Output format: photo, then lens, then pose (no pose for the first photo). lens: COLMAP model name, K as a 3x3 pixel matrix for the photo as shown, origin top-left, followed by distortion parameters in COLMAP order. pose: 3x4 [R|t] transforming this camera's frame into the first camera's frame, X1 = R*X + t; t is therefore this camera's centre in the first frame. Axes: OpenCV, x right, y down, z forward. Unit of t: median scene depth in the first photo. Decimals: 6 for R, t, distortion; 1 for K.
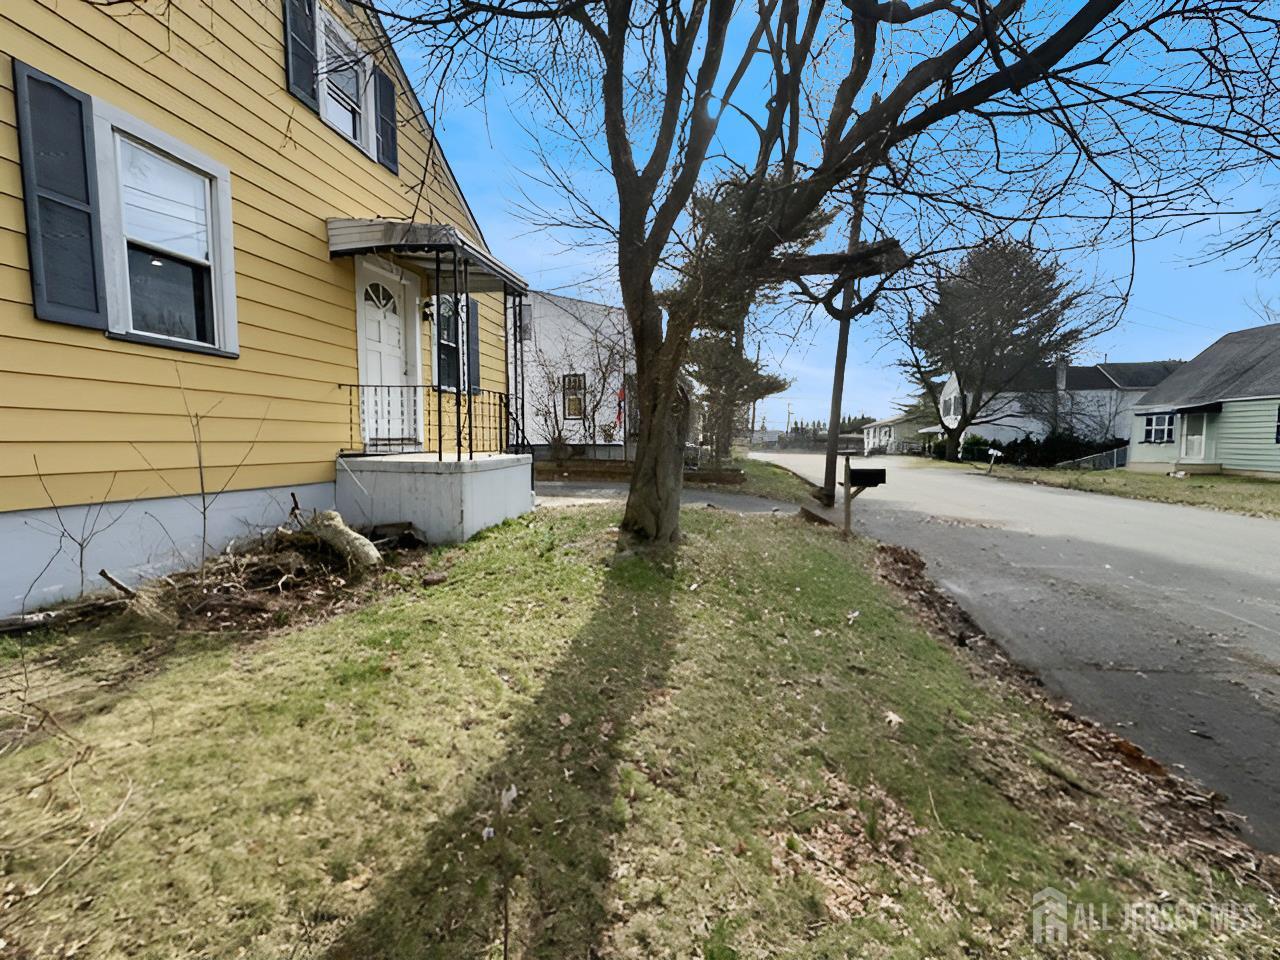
lens RADIAL K [[512.0, 0, 639.1], [0, 512.0, 475.7], [0, 0, 1]] dist [0.000217, -0.000119]
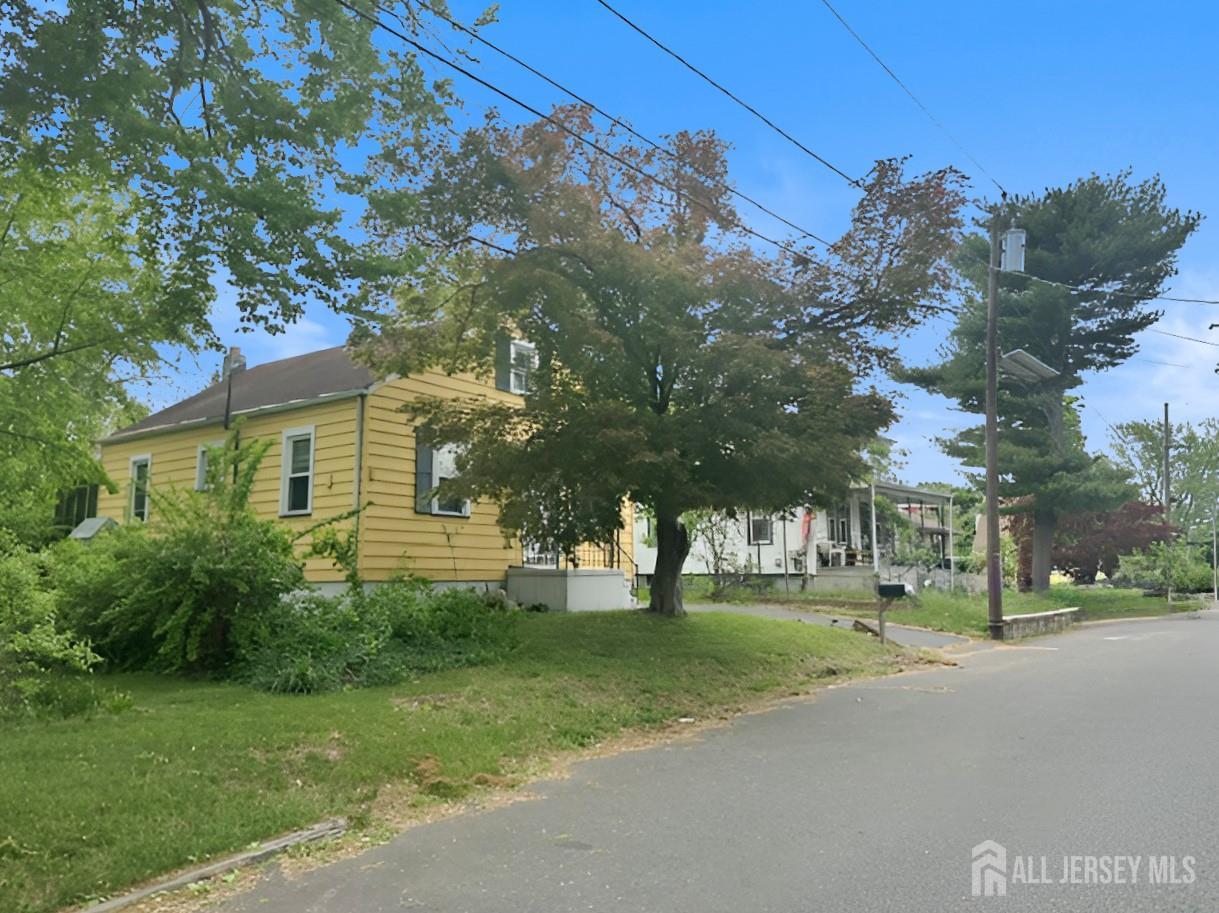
lens RADIAL K [[972.4, 0, 609.5], [0, 972.4, 456.5], [0, 0, 1]] dist [0.000529, -0.000426]
pose [[0.897009, -0.052190, -0.438920, 1.382621], [-0.035969, 0.981093, -0.190166, 0.242671], [0.440546, 0.186368, 0.878172, -2.119639]]
